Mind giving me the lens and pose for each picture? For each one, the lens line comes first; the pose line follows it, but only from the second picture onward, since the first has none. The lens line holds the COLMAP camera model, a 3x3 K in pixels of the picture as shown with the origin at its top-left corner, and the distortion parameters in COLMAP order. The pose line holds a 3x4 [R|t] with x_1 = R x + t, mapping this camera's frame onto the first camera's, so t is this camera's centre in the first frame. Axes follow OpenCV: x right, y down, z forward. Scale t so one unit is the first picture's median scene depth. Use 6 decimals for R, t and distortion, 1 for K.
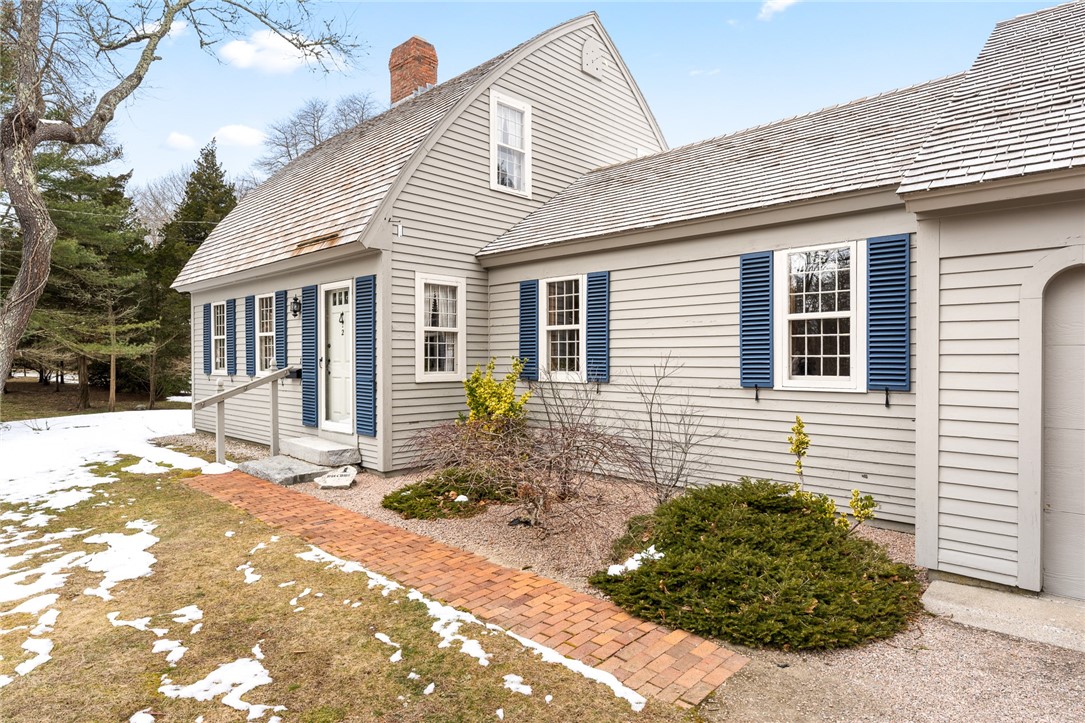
lens RADIAL K [[619.2, 0, 541.2], [0, 619.2, 364.4], [0, 0, 1]] dist [-0.009477, 0.000033]
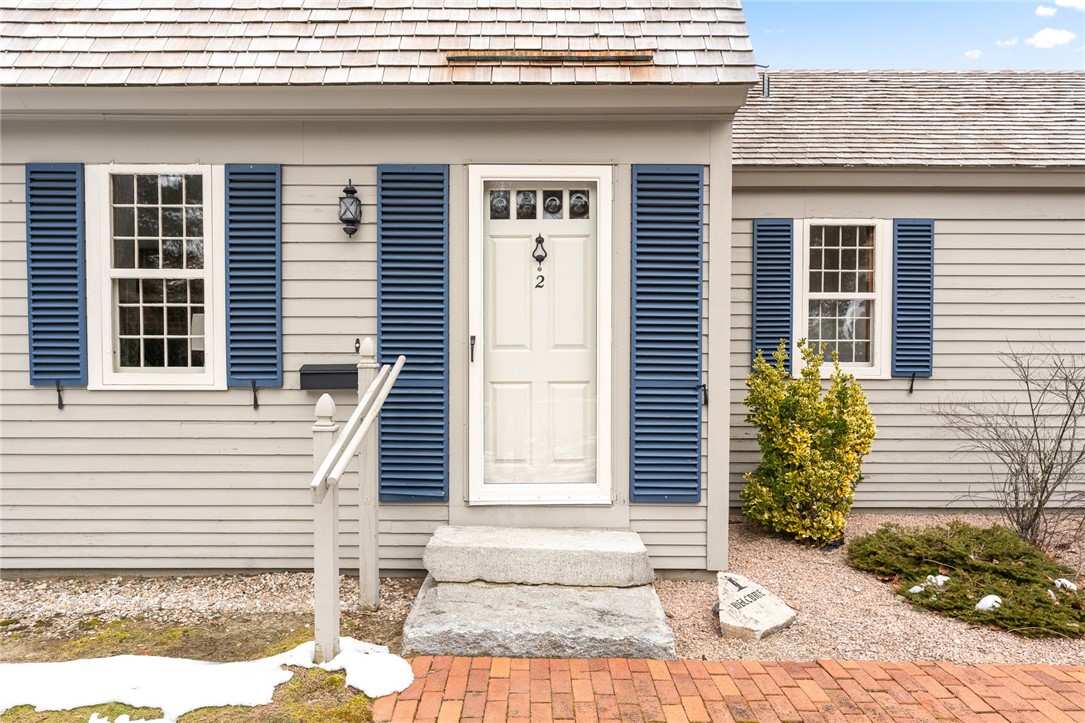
lens RADIAL K [[715.5, 0, 545.8], [0, 715.5, 365.5], [0, 0, 1]] dist [0.003397, 0.001324]
pose [[0.717857, -0.017163, 0.695979, -0.726185], [0.003343, 0.999770, 0.021206, -0.002406], [-0.696183, -0.012896, 0.717749, 0.668462]]
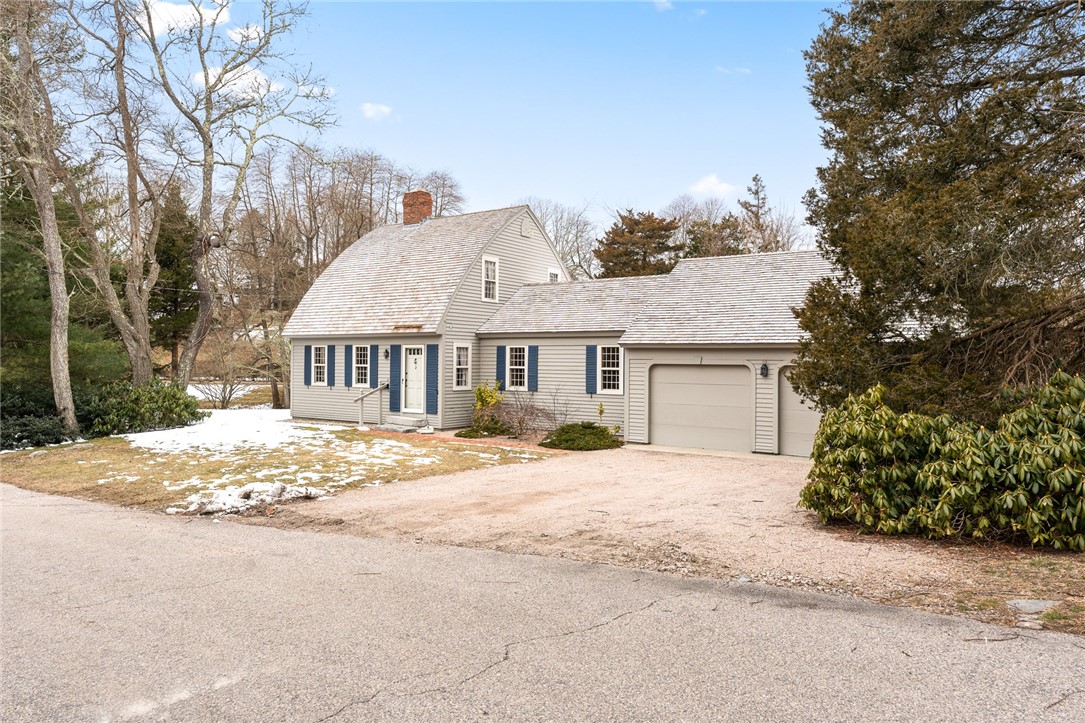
lens RADIAL K [[715.5, 0, 543.0], [0, 715.5, 358.1], [0, 0, 1]] dist [0.003397, 0.001324]
pose [[0.986709, 0.011178, 0.162114, -0.307038], [-0.008857, 0.999848, -0.015033, -0.054983], [-0.162257, 0.013397, 0.986658, -1.683480]]
